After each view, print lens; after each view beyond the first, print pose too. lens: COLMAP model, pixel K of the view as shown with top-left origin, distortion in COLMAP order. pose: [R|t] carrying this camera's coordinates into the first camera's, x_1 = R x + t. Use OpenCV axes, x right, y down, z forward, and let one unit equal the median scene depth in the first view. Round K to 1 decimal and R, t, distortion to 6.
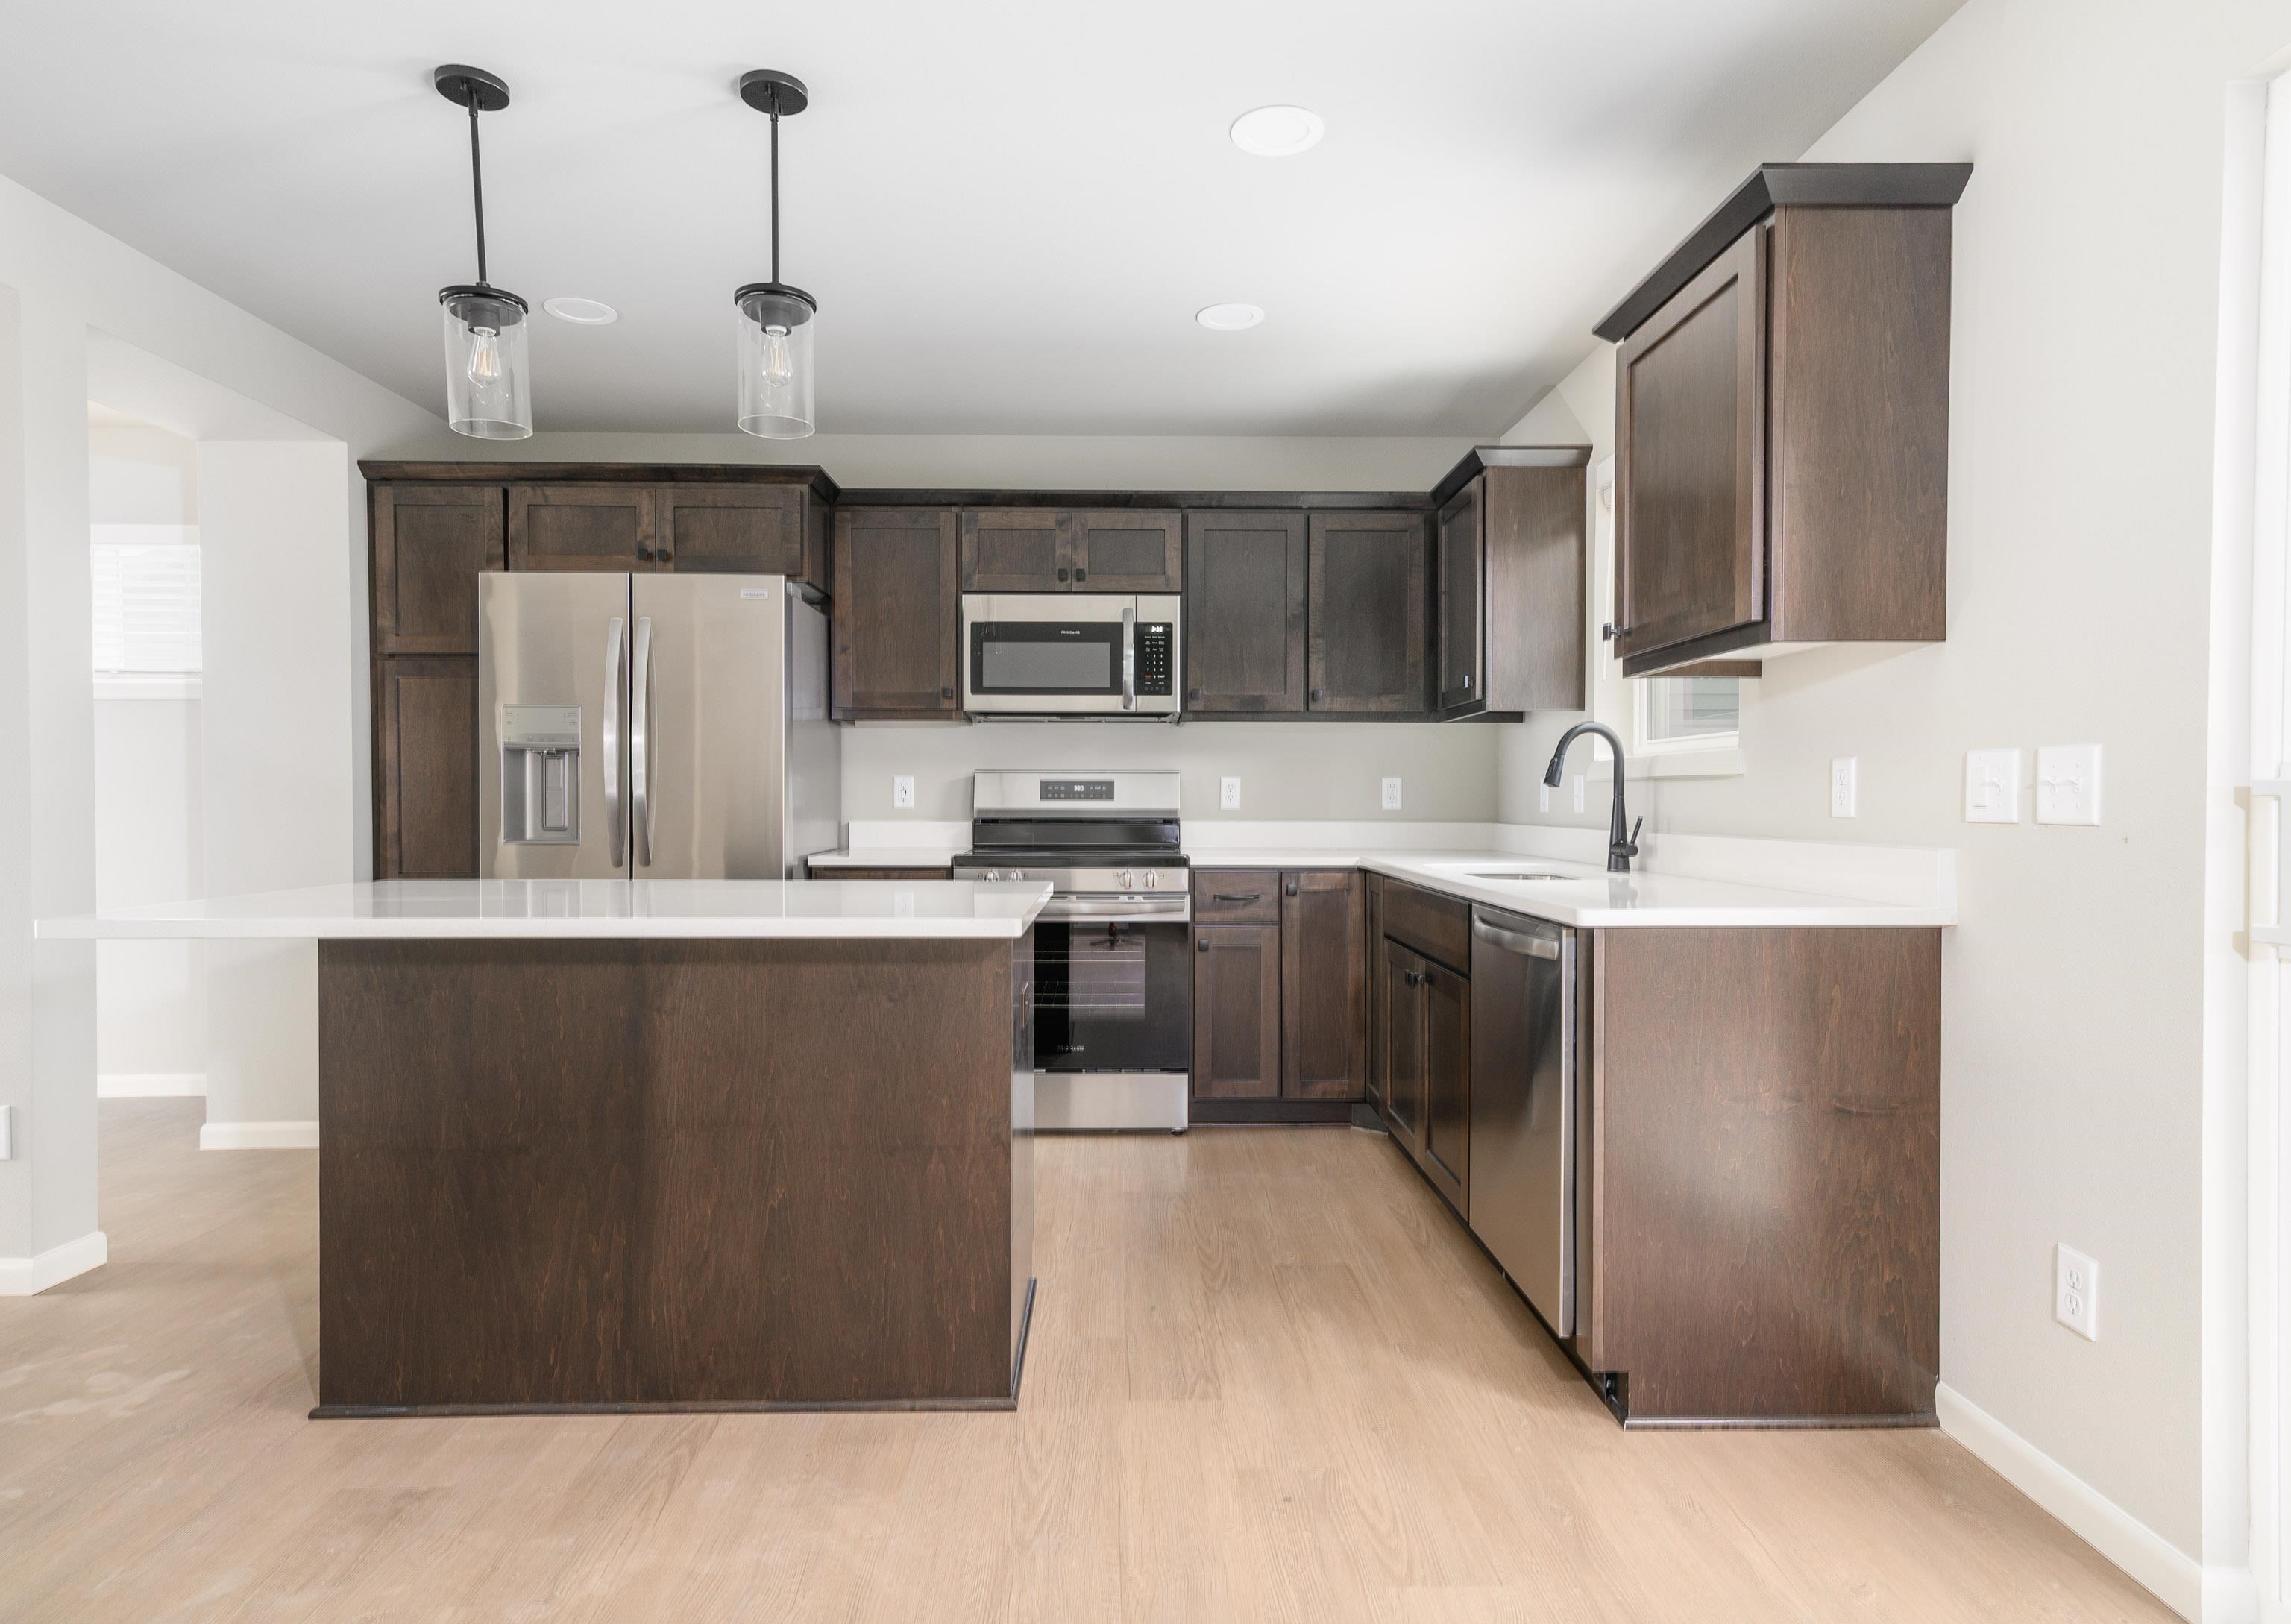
lens RADIAL K [[1230.7, 0, 1145.5], [0, 1230.7, 812.0], [0, 0, 1]] dist [0.014442, 0.000158]
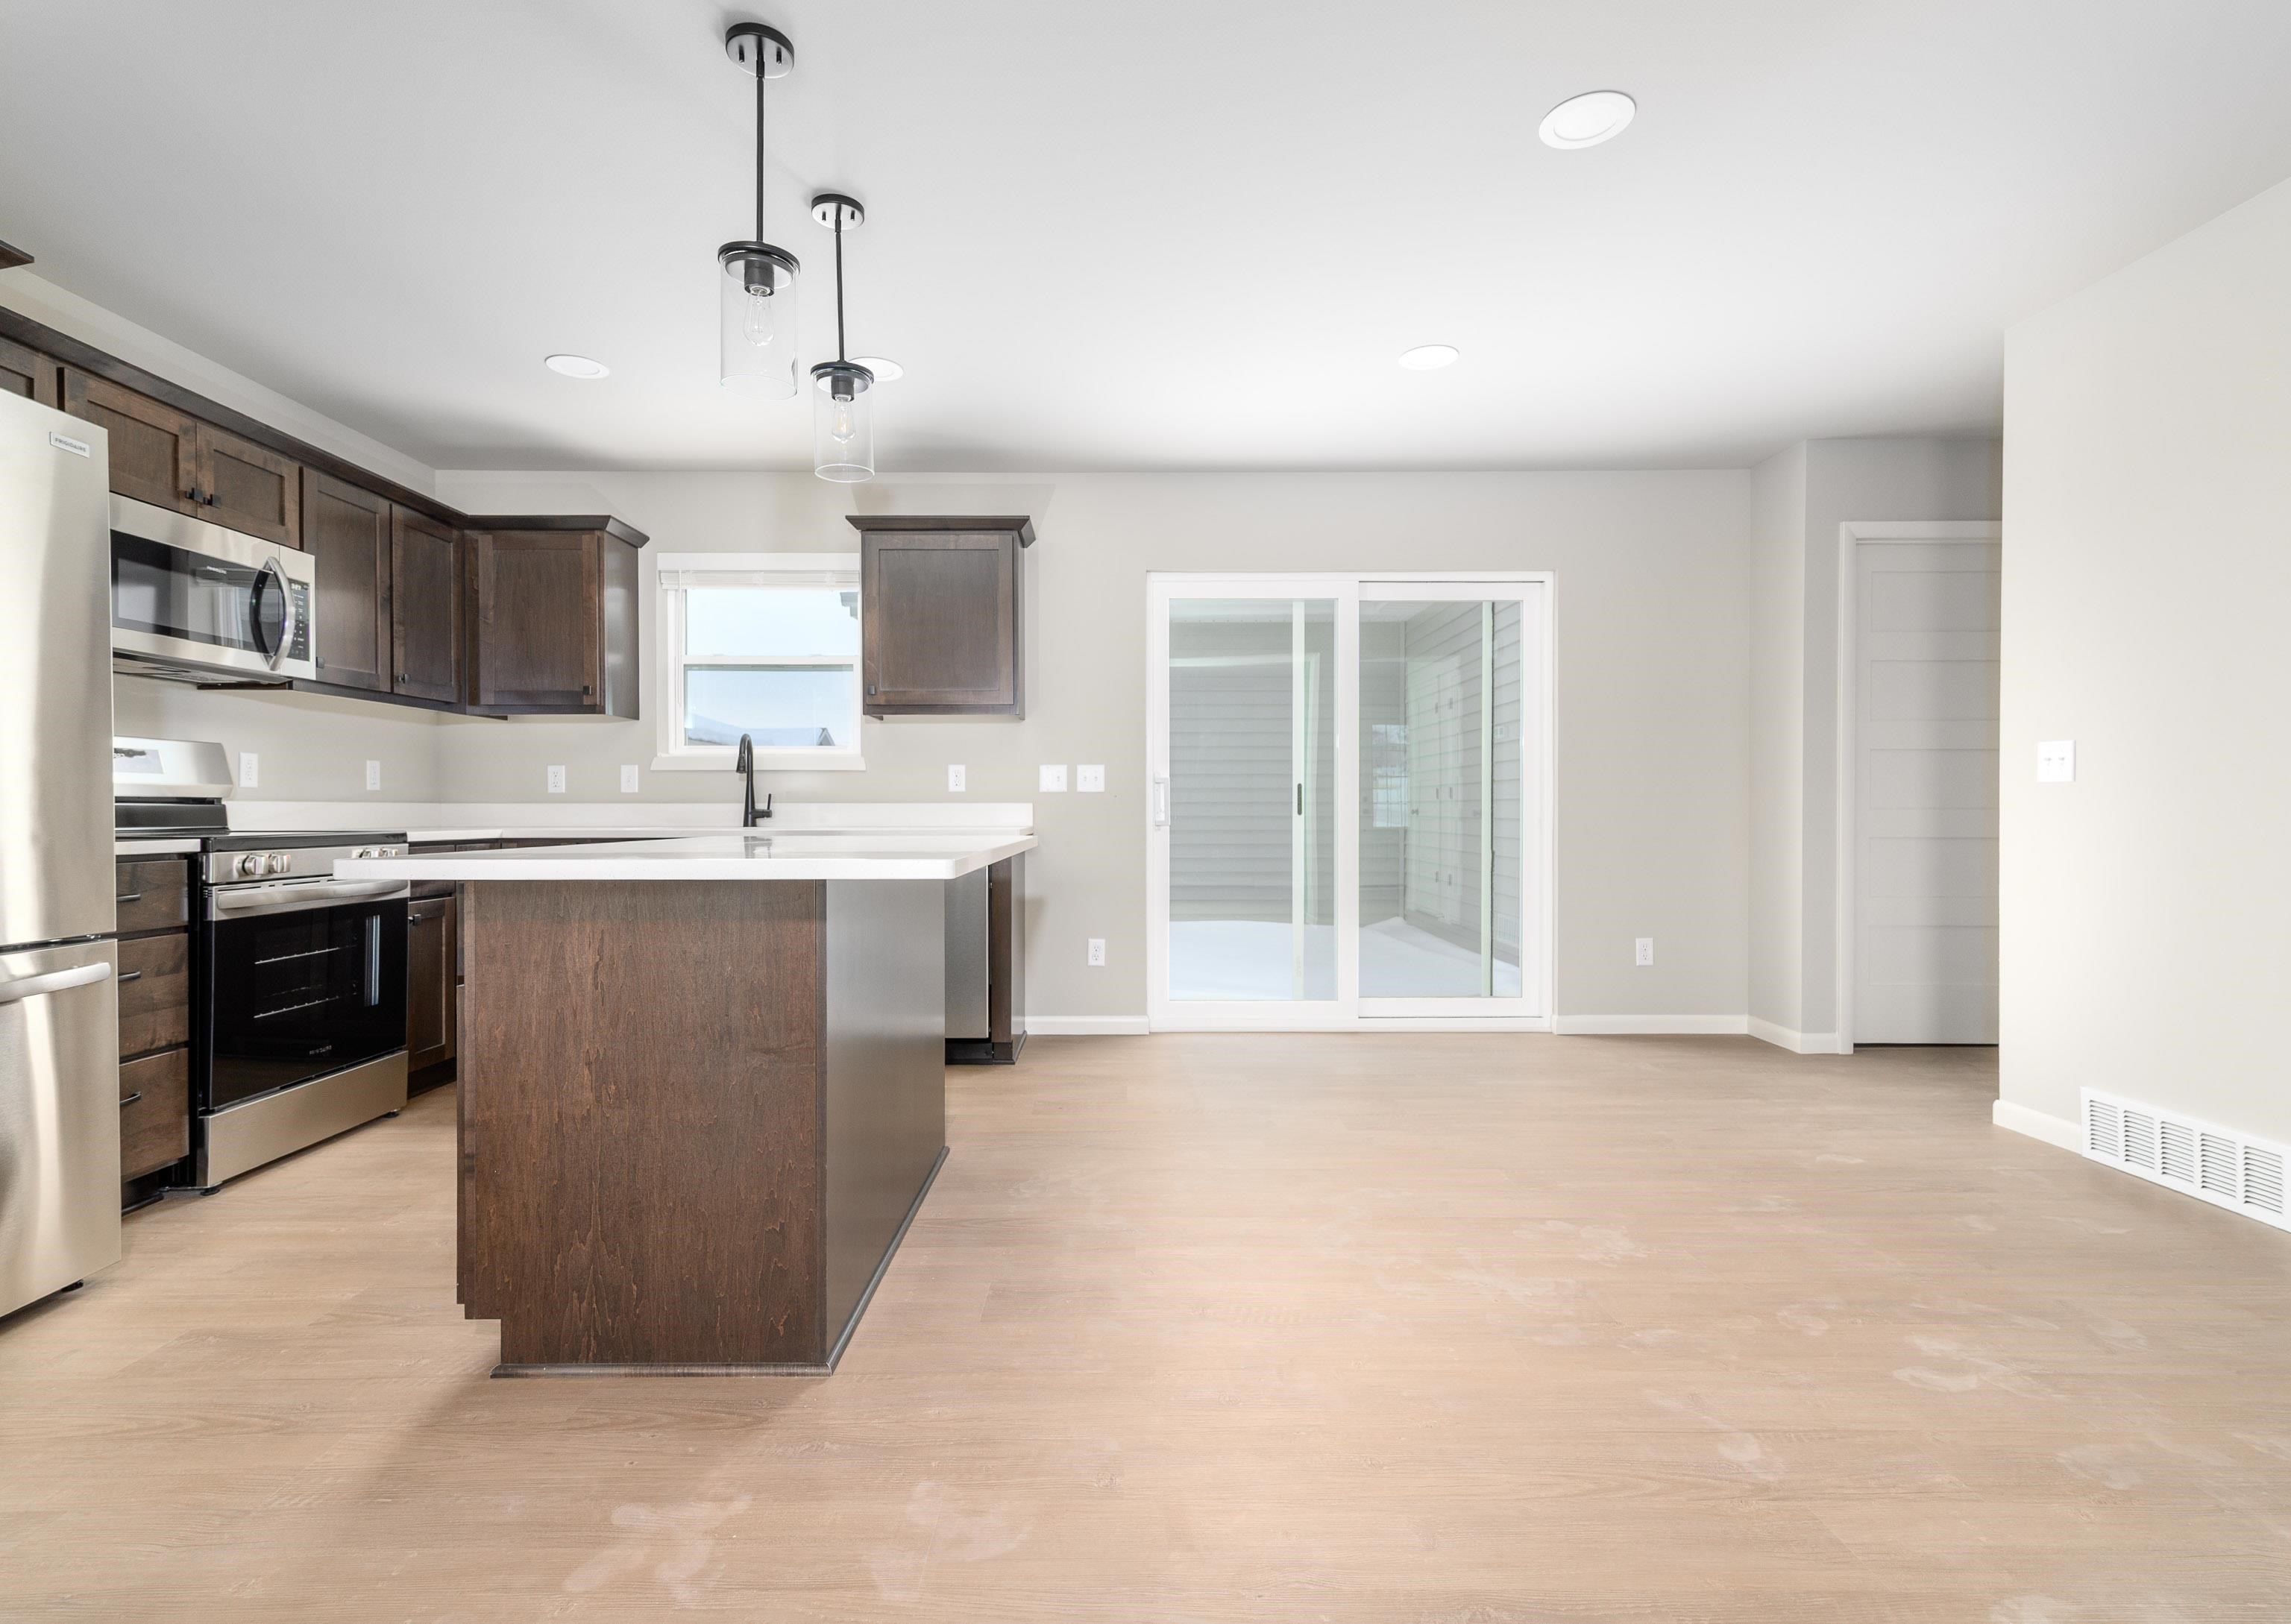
lens RADIAL K [[1065.7, 0, 1086.2], [0, 1065.7, 809.5], [0, 0, 1]] dist [0.010927, 0.000595]
pose [[0.067913, -0.002659, 0.997688, -0.808271], [0.008518, 0.999962, 0.002085, 0.021172], [-0.997655, 0.008357, 0.067933, 0.395792]]
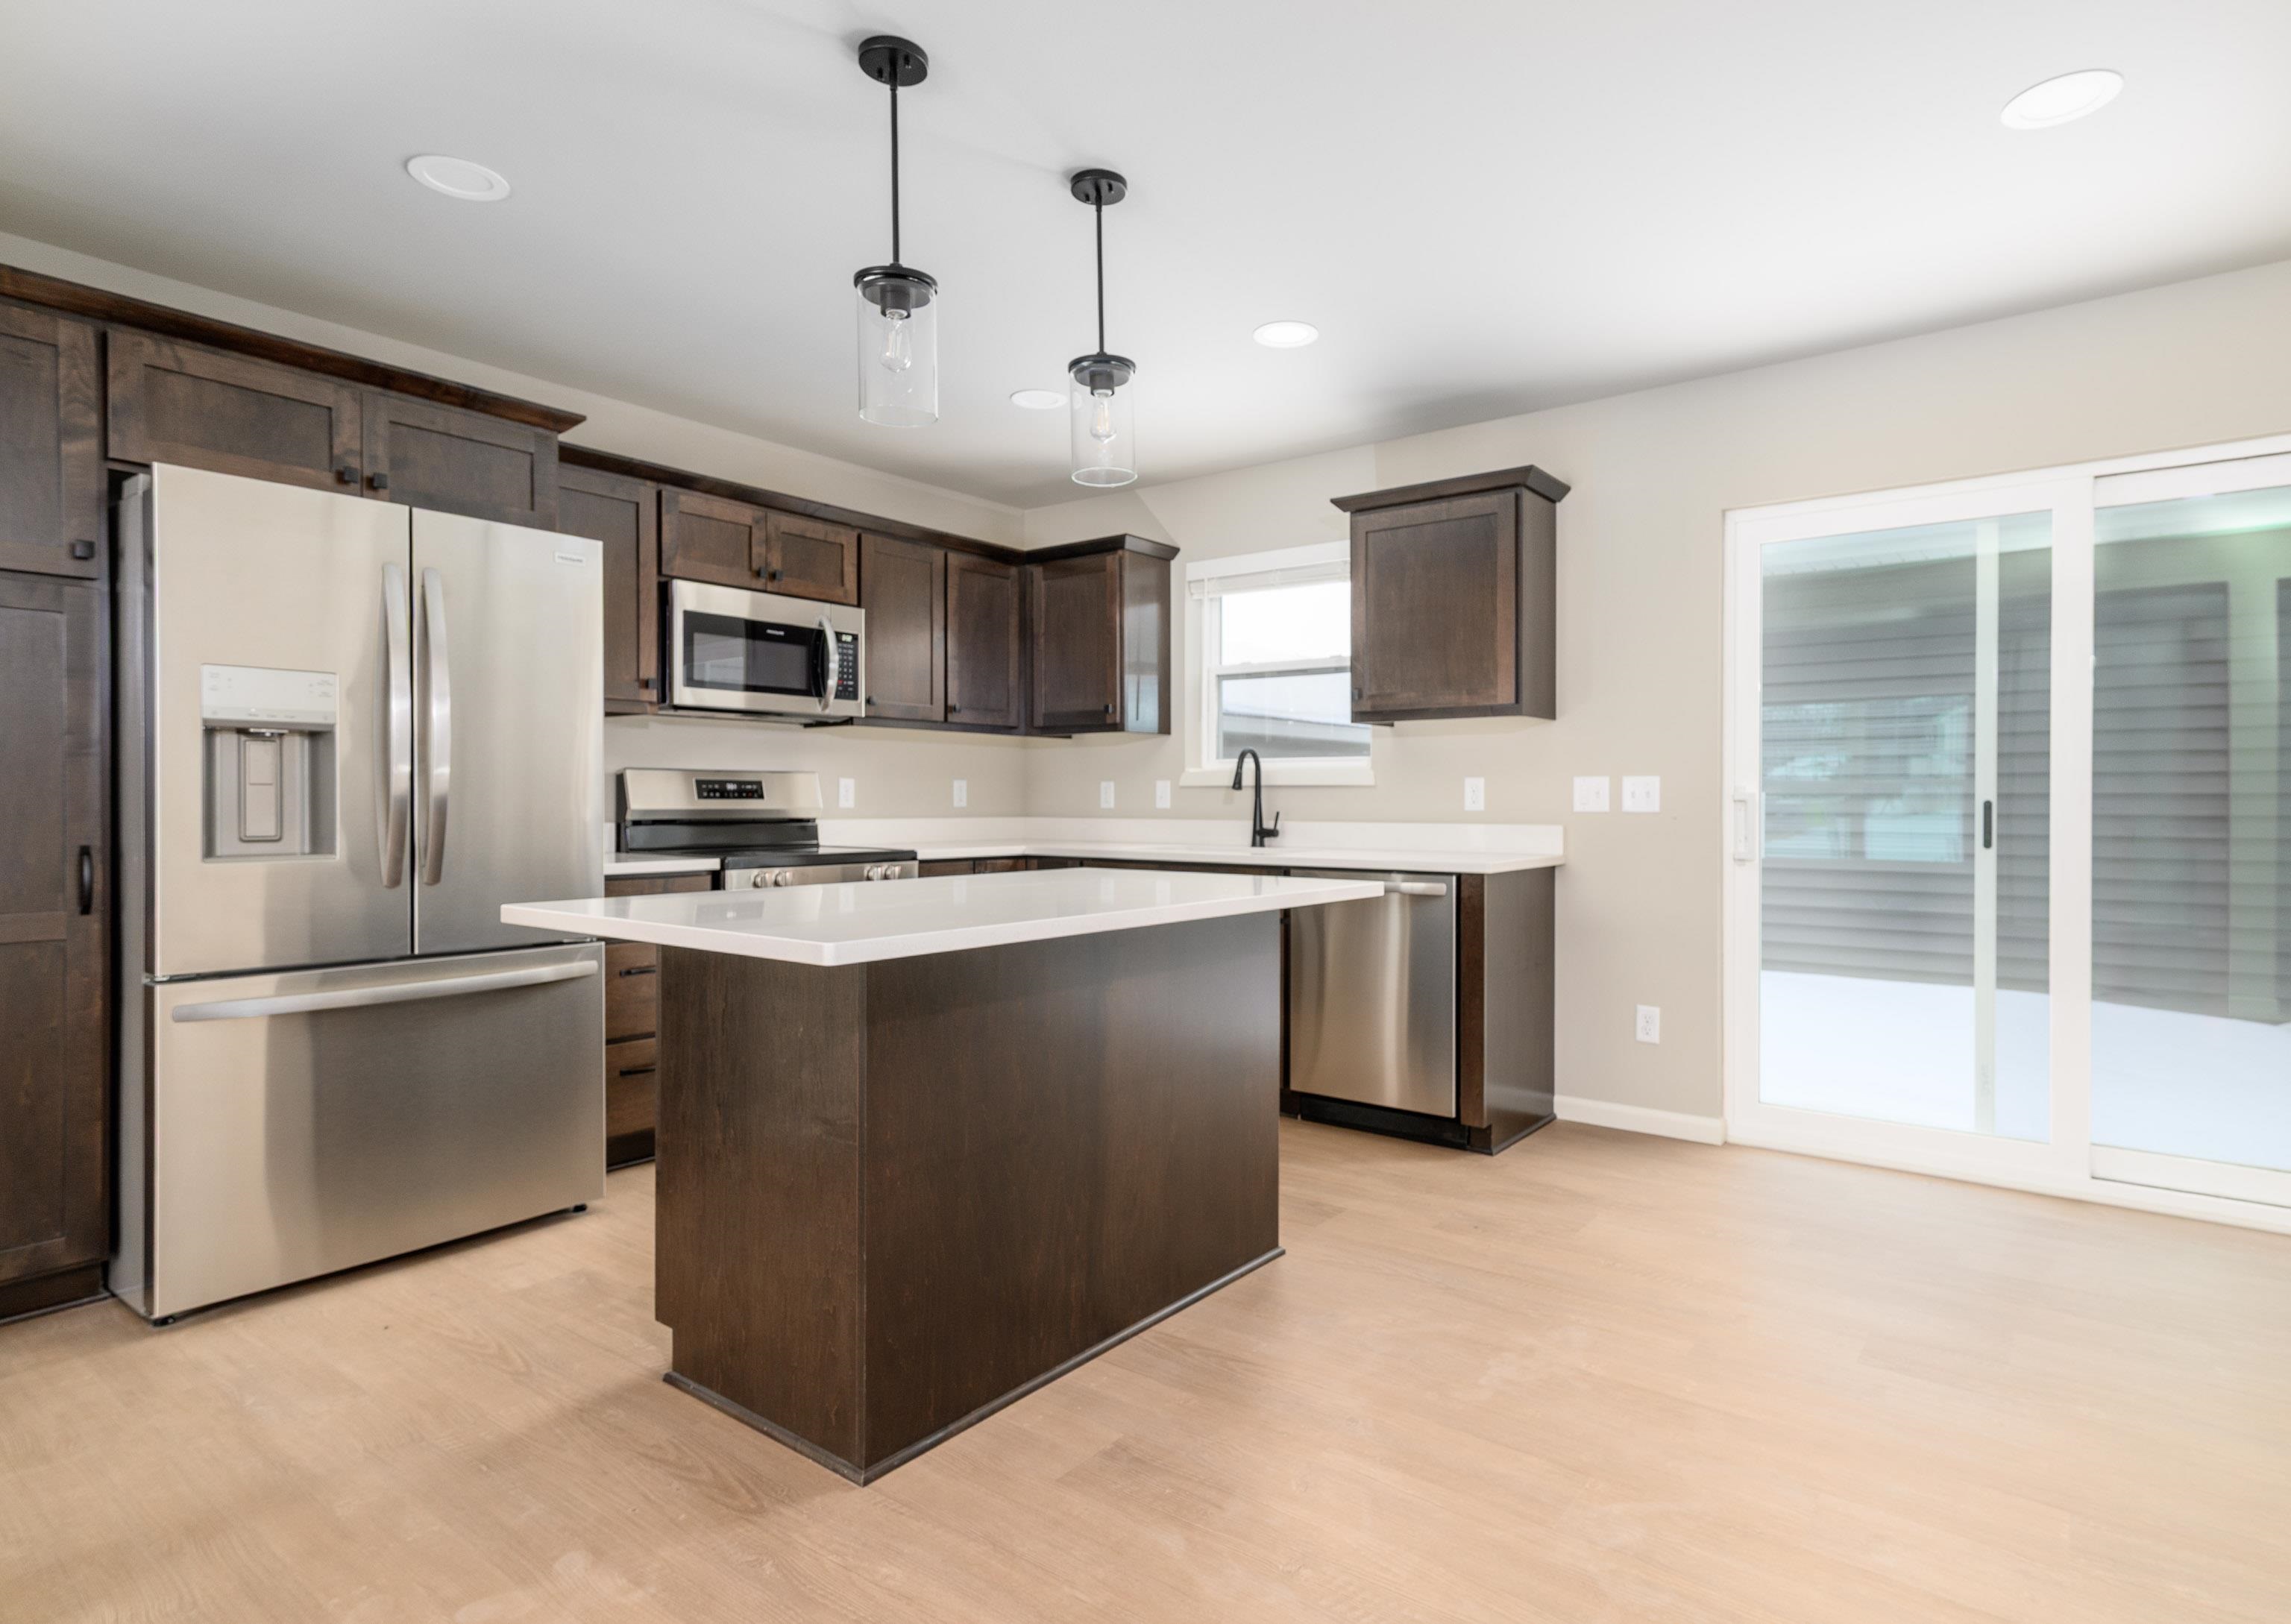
lens RADIAL K [[1167.9, 0, 1185.9], [0, 1167.9, 800.4], [0, 0, 1]] dist [0.010839, 0.000728]
pose [[0.633861, -0.000678, 0.773447, -0.636362], [0.005866, 0.999975, -0.003931, -0.003313], [-0.773425, 0.007029, 0.633849, 0.147269]]
